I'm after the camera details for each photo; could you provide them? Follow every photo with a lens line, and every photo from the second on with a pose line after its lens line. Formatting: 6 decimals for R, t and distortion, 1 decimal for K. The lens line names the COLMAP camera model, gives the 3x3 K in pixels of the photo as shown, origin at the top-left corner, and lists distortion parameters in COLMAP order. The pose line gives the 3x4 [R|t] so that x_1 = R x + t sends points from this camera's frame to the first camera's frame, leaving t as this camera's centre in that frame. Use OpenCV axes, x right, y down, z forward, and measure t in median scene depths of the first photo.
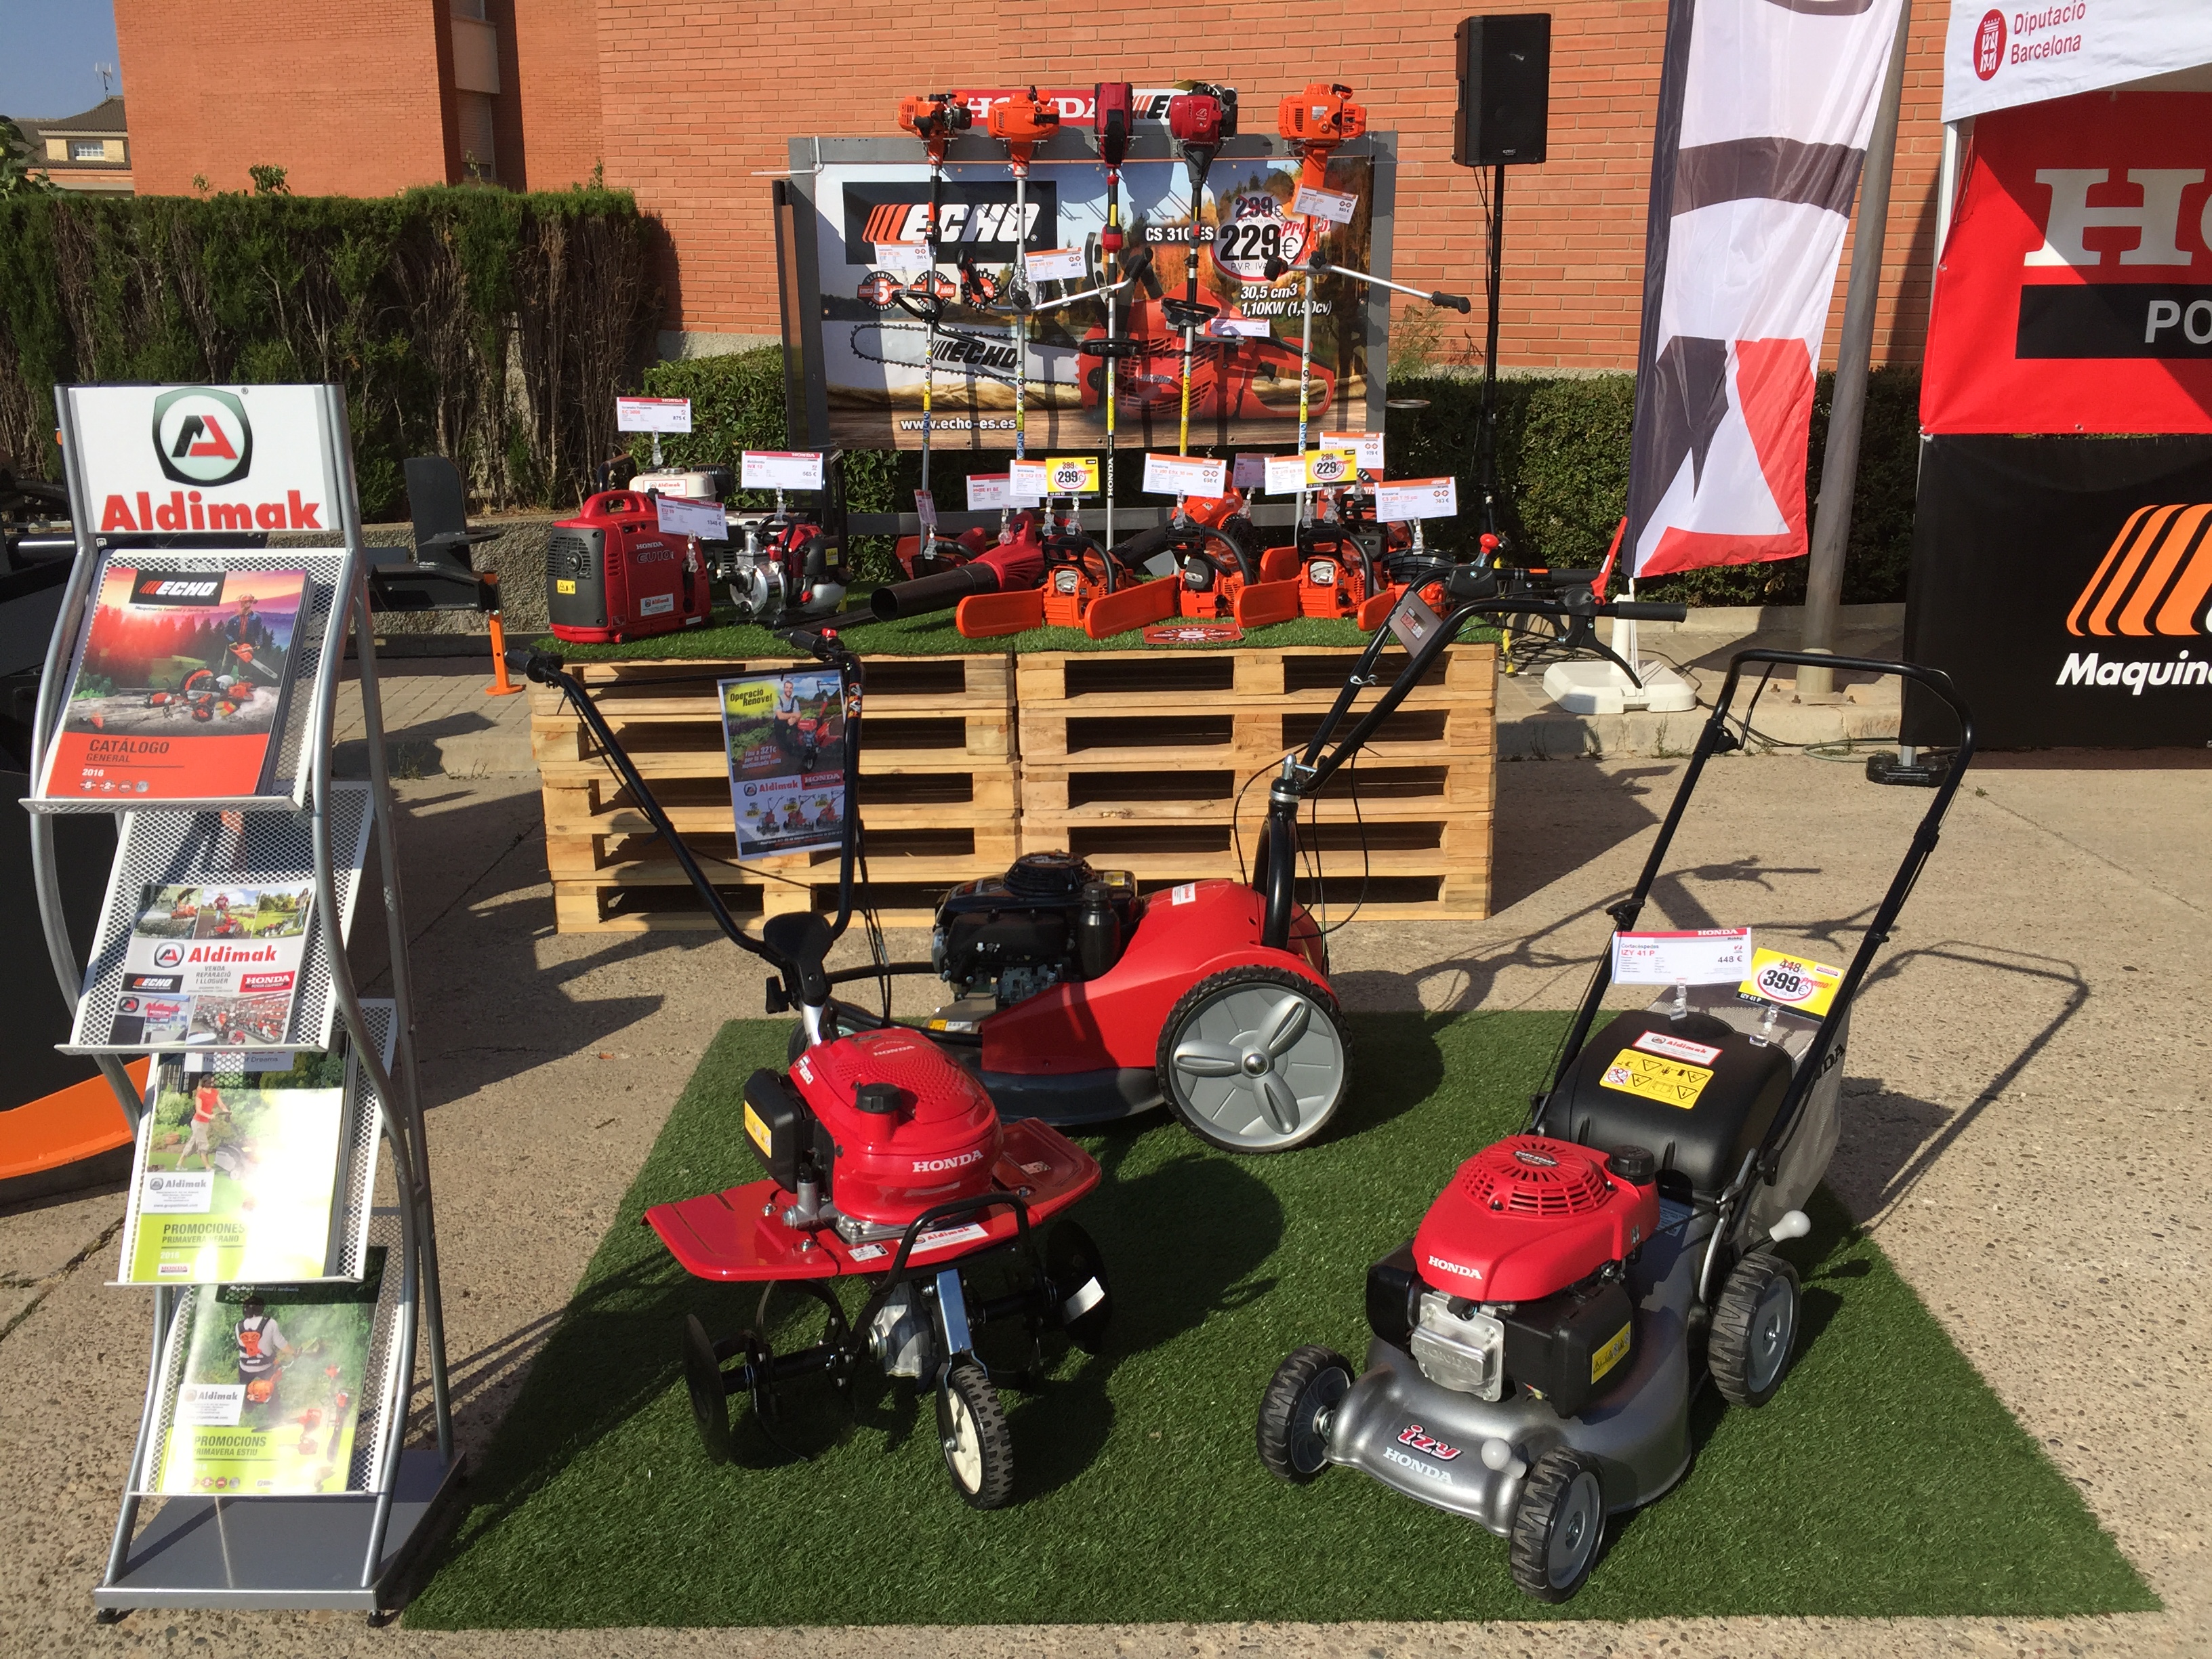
lens RADIAL K [[1894.8, 0, 1111.5], [0, 1894.8, 825.0], [0, 0, 1]] dist [0.074926, -0.106425]
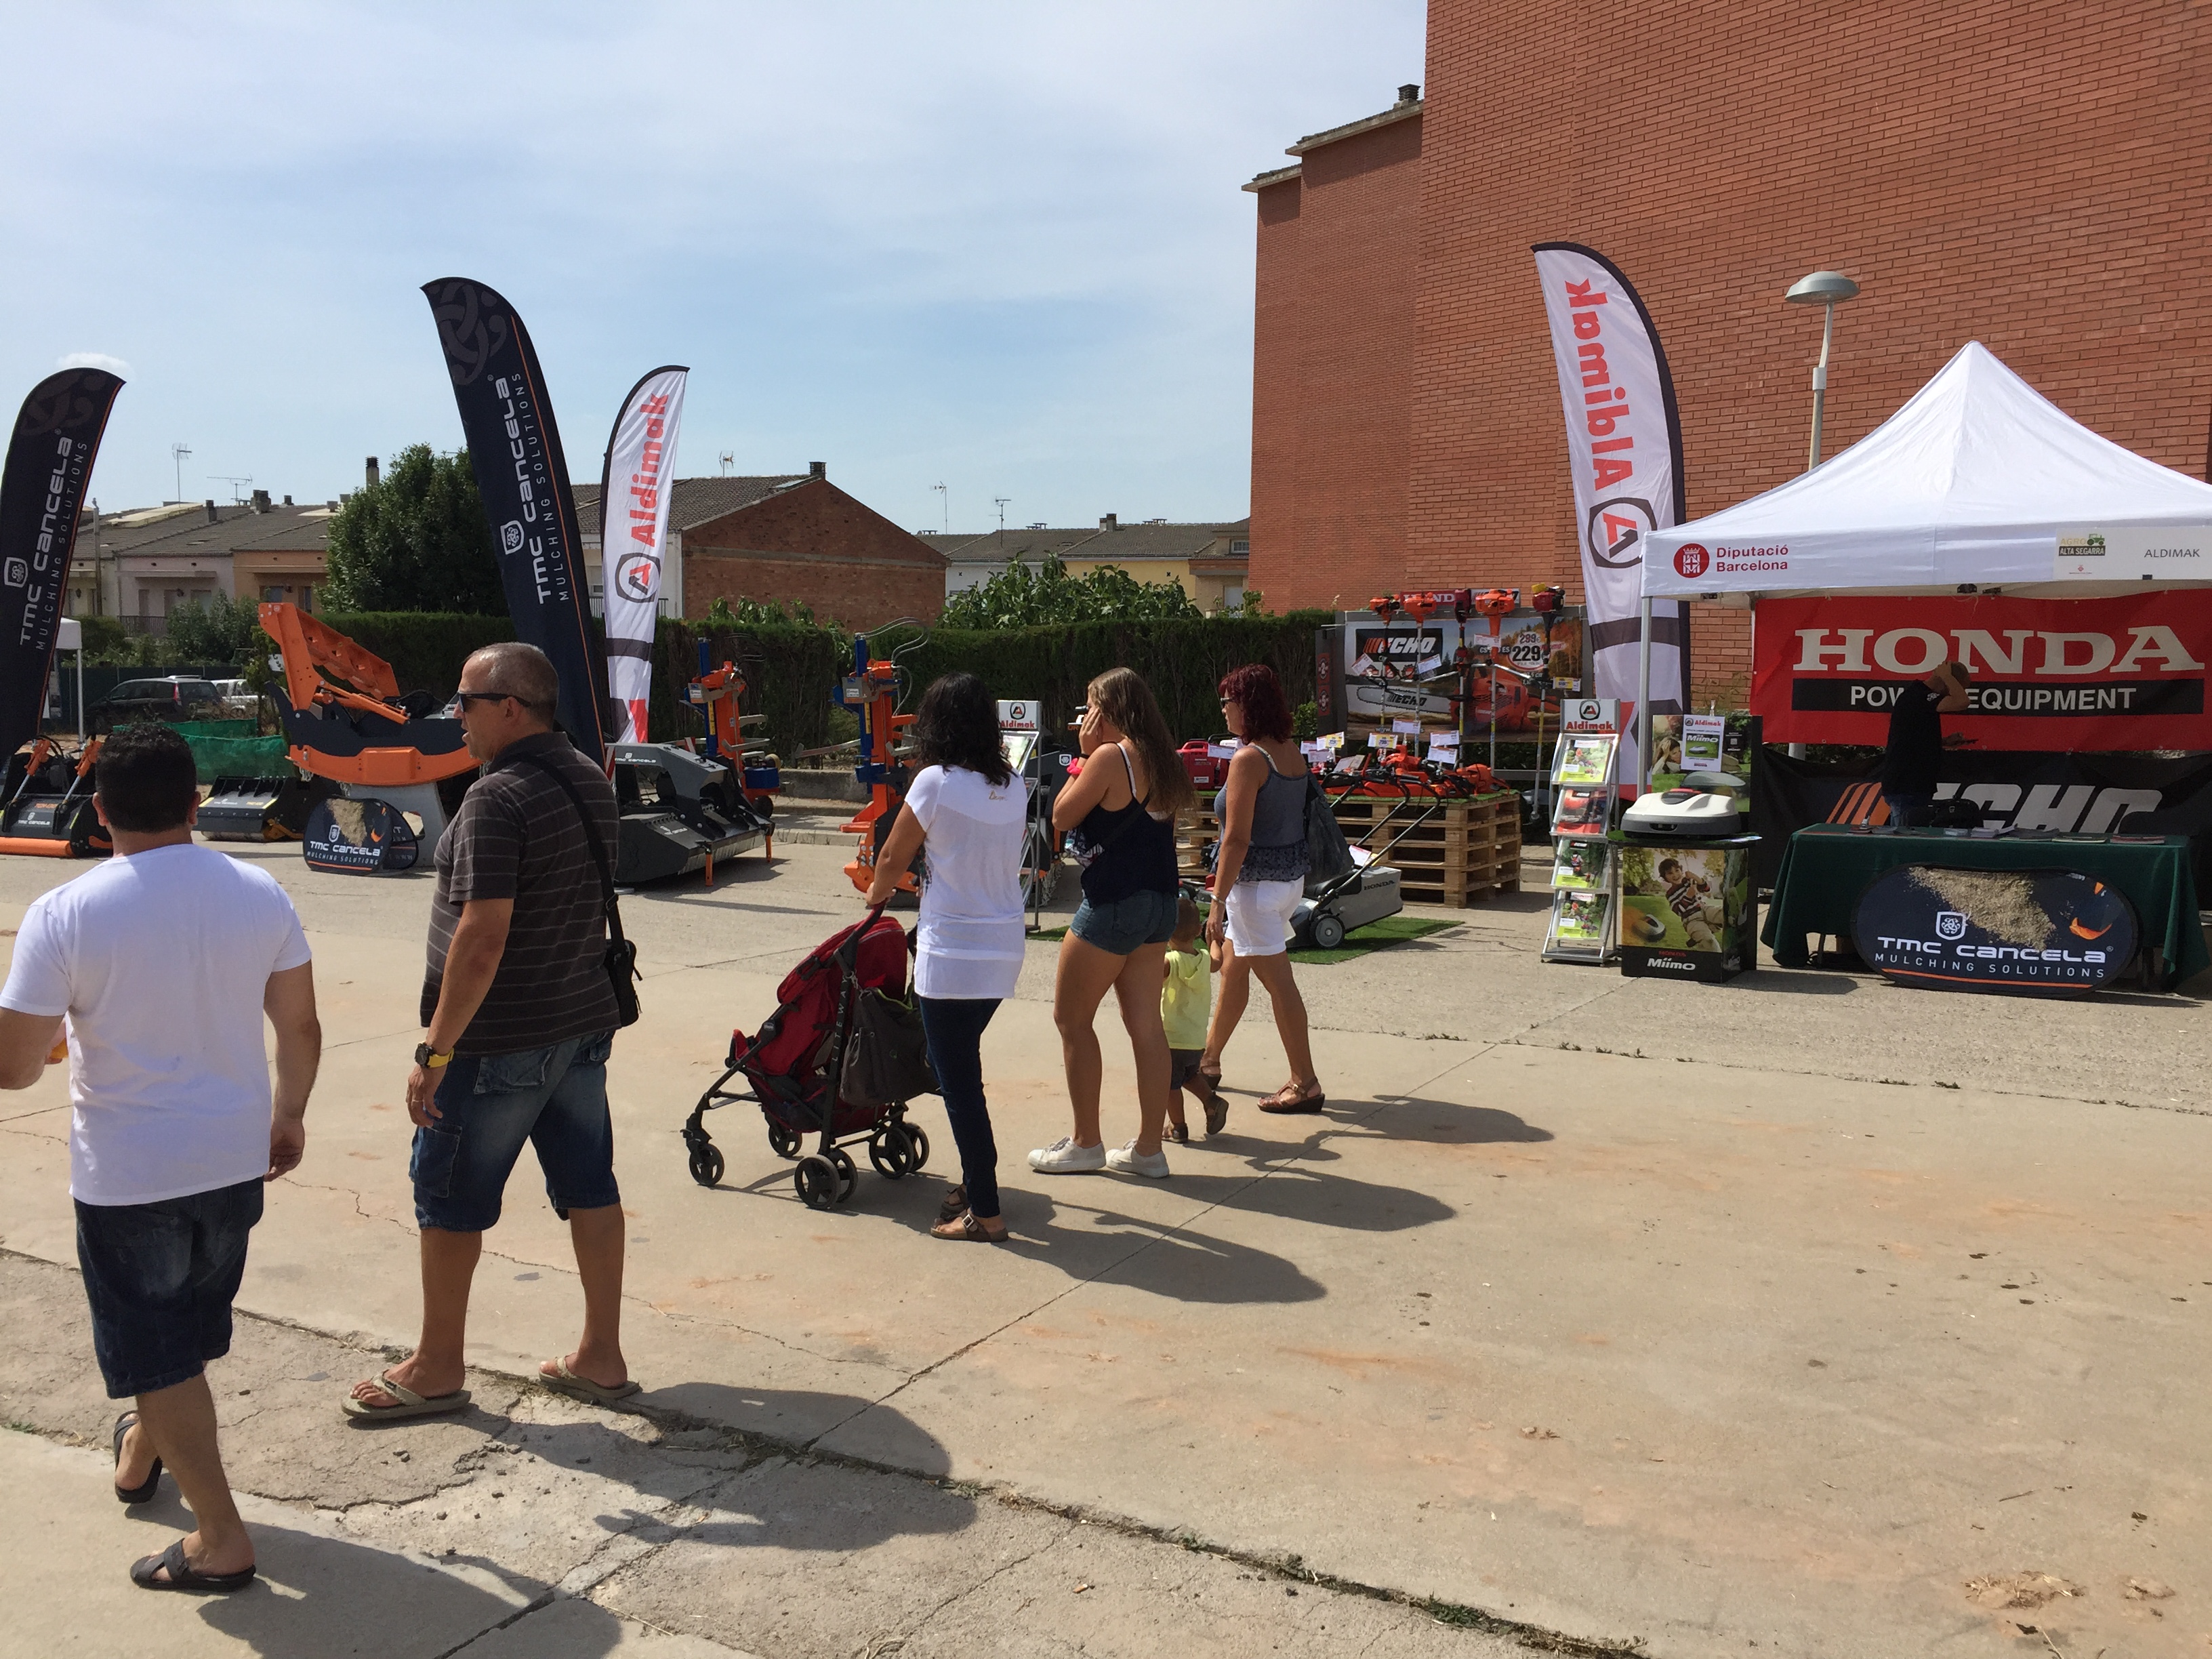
lens RADIAL K [[1890.6, 0, 1105.4], [0, 1890.6, 812.4], [0, 0, 1]] dist [0.084714, -0.115934]
pose [[0.847705, 0.048949, -0.528205, 0.875286], [-0.144414, 0.979419, -0.141004, 0.270440], [0.510432, 0.195810, 0.837328, -1.115349]]
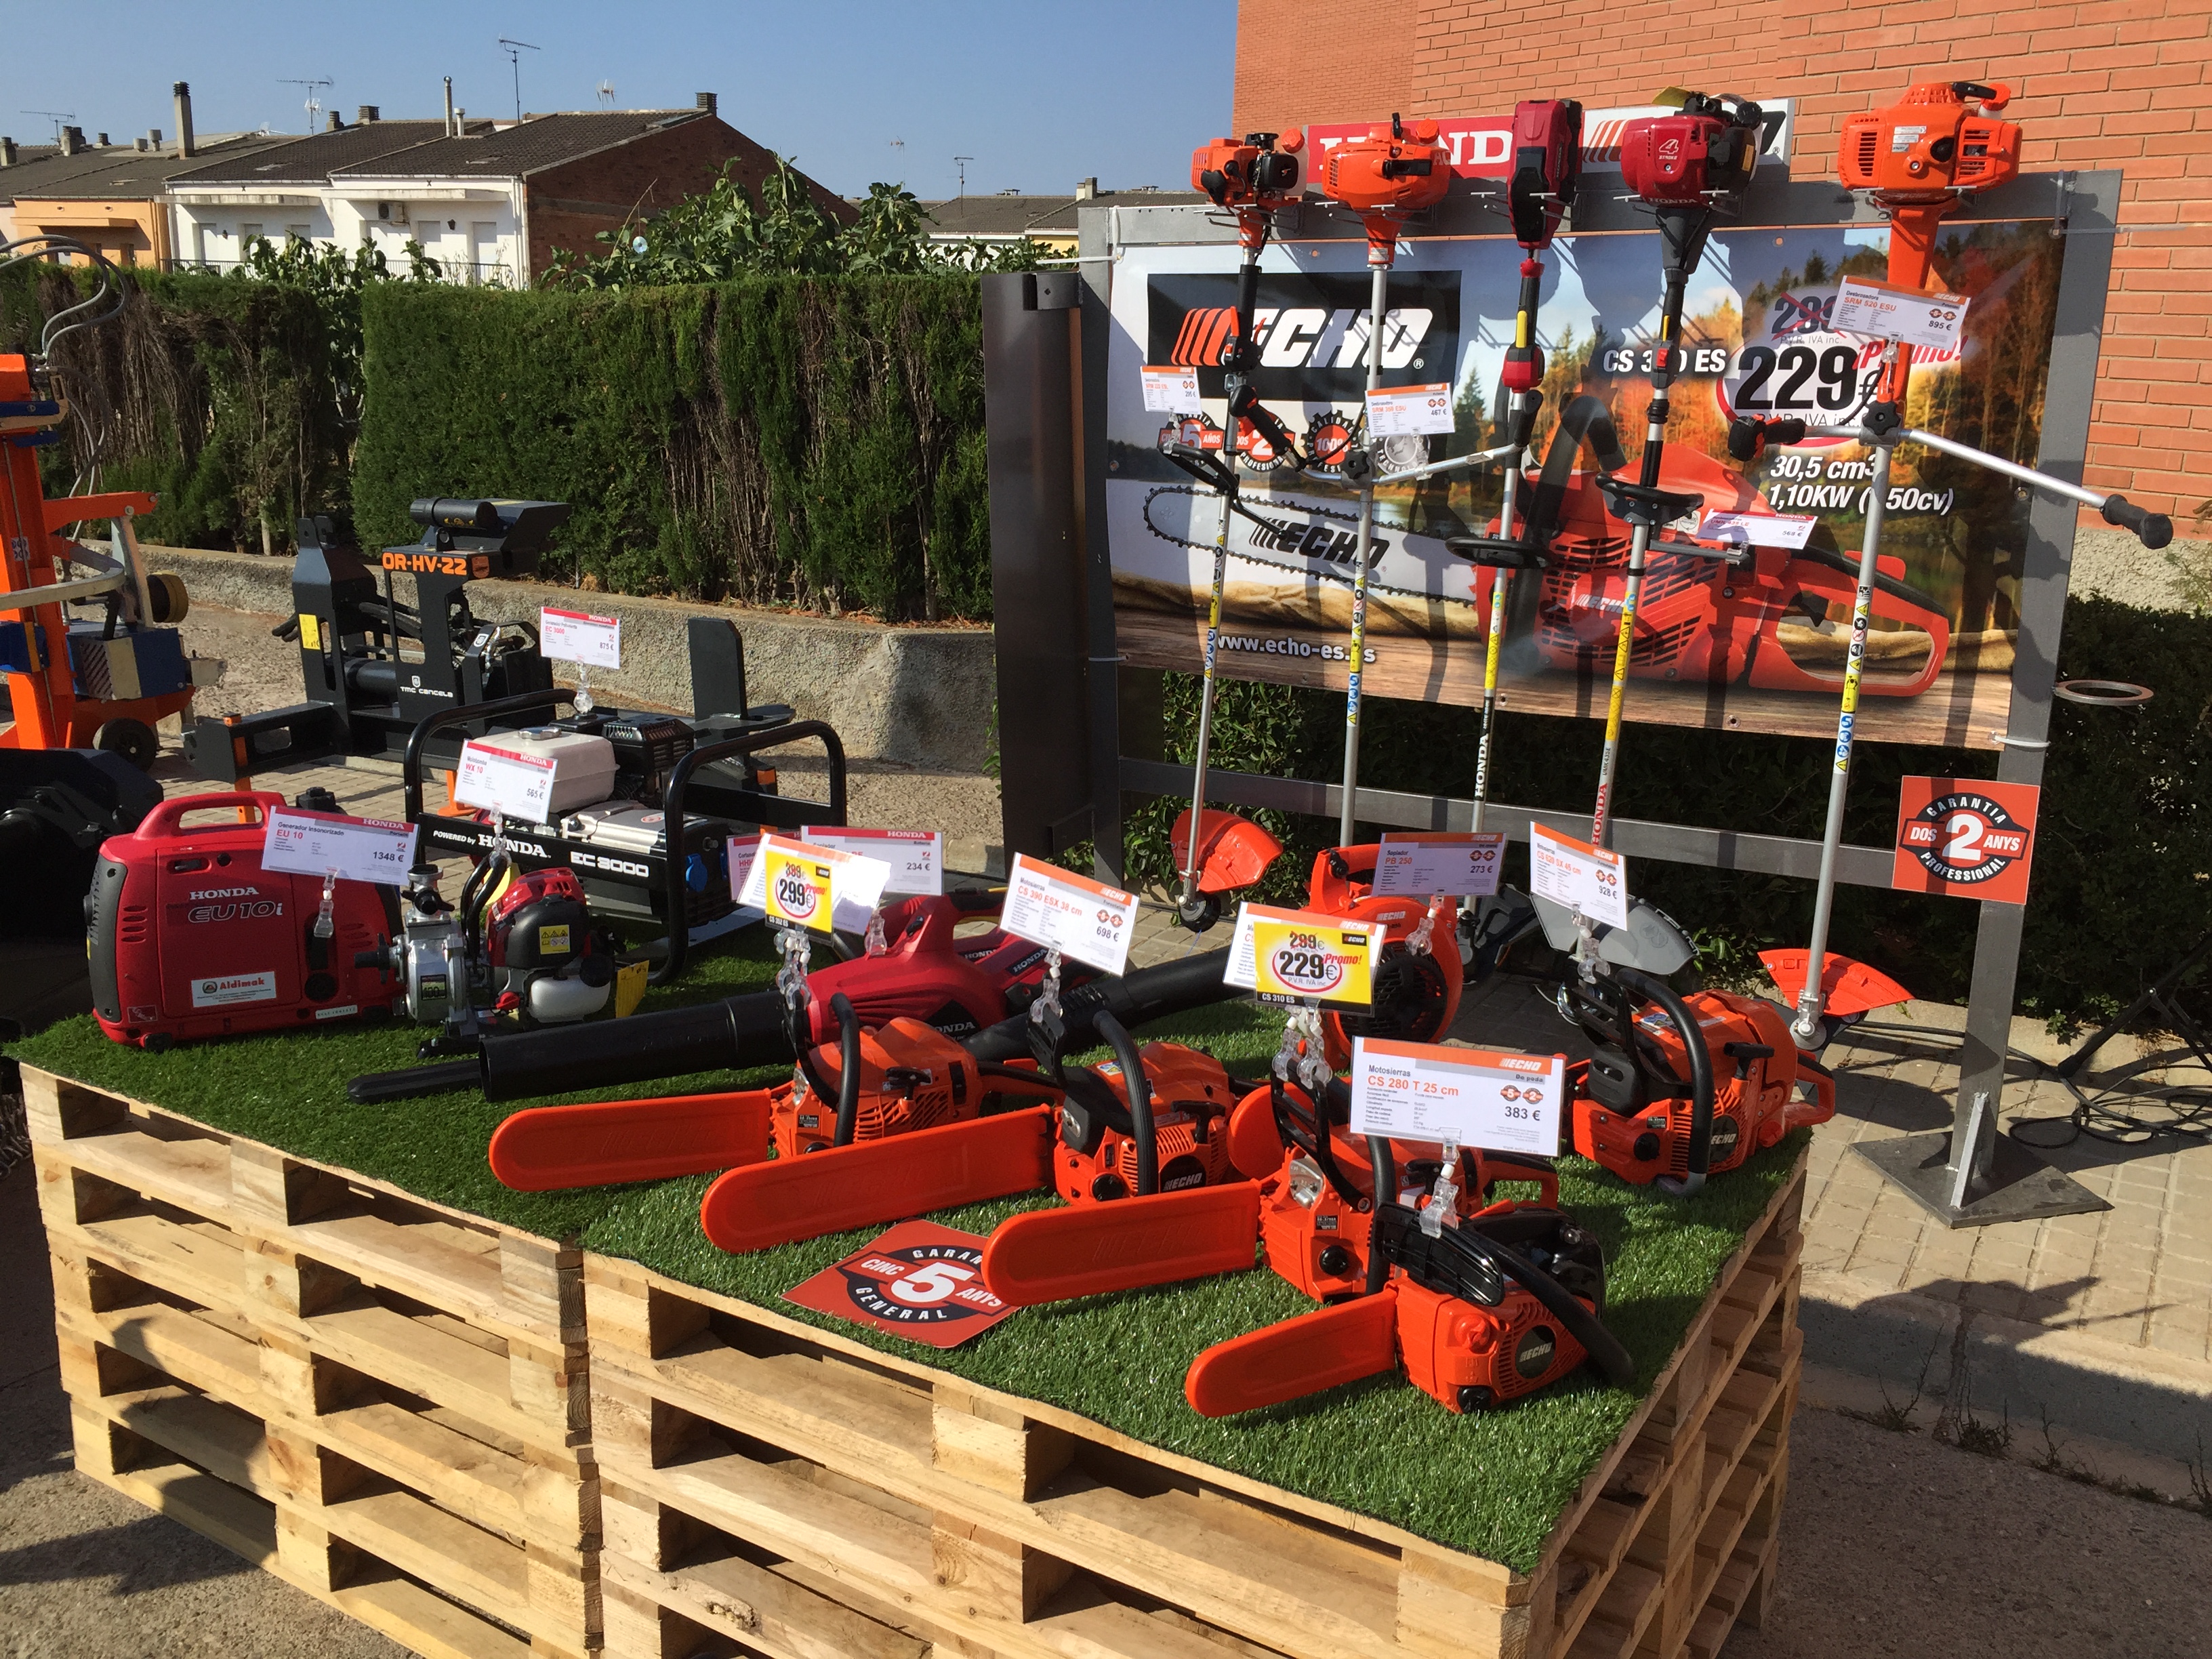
lens RADIAL K [[1890.7, 0, 1109.6], [0, 1890.7, 831.3], [0, 0, 1]] dist [0.085273, -0.117526]
pose [[0.843367, 0.152113, -0.515357, 0.219157], [-0.164258, 0.986166, 0.022274, -0.165407], [0.511616, 0.065867, 0.856686, 0.460873]]
